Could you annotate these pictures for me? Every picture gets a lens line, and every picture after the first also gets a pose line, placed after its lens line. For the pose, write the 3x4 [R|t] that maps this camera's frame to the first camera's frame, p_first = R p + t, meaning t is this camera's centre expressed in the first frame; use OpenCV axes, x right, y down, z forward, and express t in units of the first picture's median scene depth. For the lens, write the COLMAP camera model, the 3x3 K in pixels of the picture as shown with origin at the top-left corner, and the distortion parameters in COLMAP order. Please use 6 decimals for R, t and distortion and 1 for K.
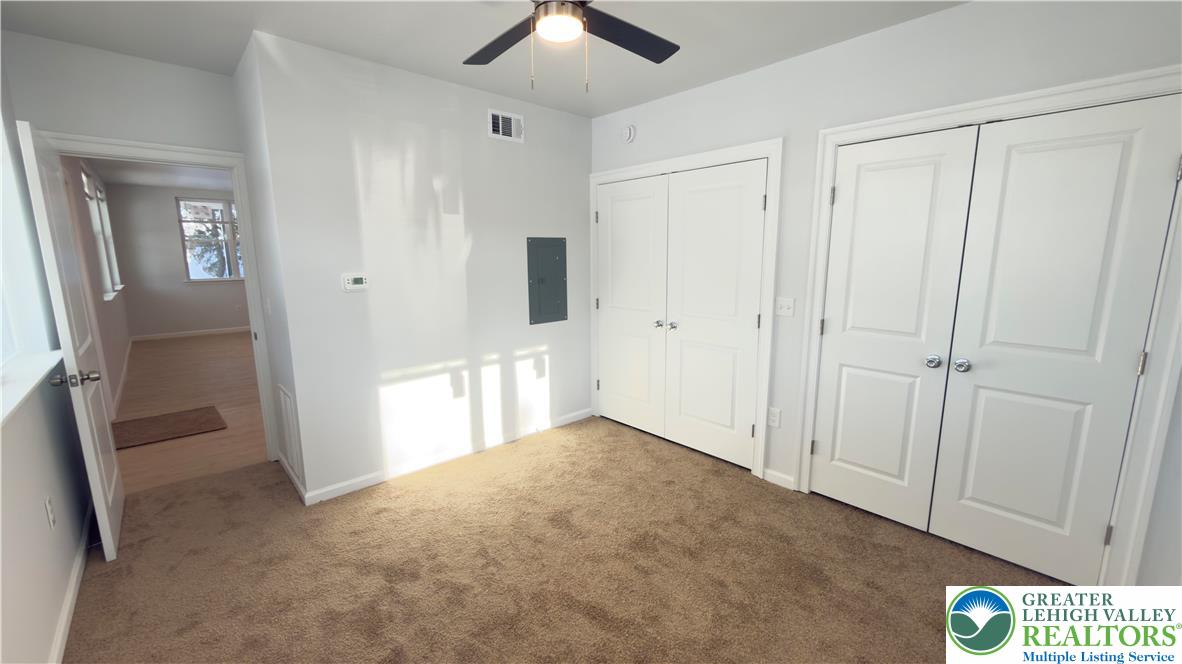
lens RADIAL K [[469.0, 0, 588.5], [0, 469.0, 329.5], [0, 0, 1]] dist [0.002381, 0.000283]
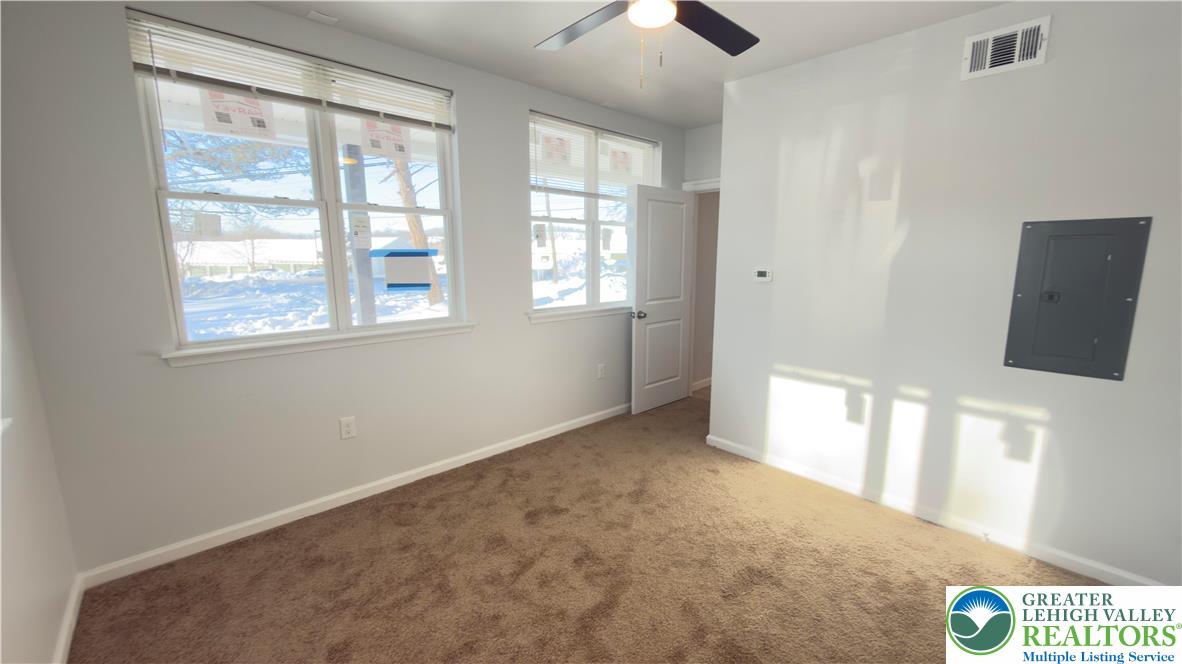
lens RADIAL K [[469.8, 0, 592.1], [0, 469.8, 332.1], [0, 0, 1]] dist [-0.002017, 0.000687]
pose [[0.010558, 0.171307, -0.985161, 0.551175], [-0.163325, 0.972281, 0.167317, -0.080211], [0.986516, 0.159135, 0.038244, 0.519441]]
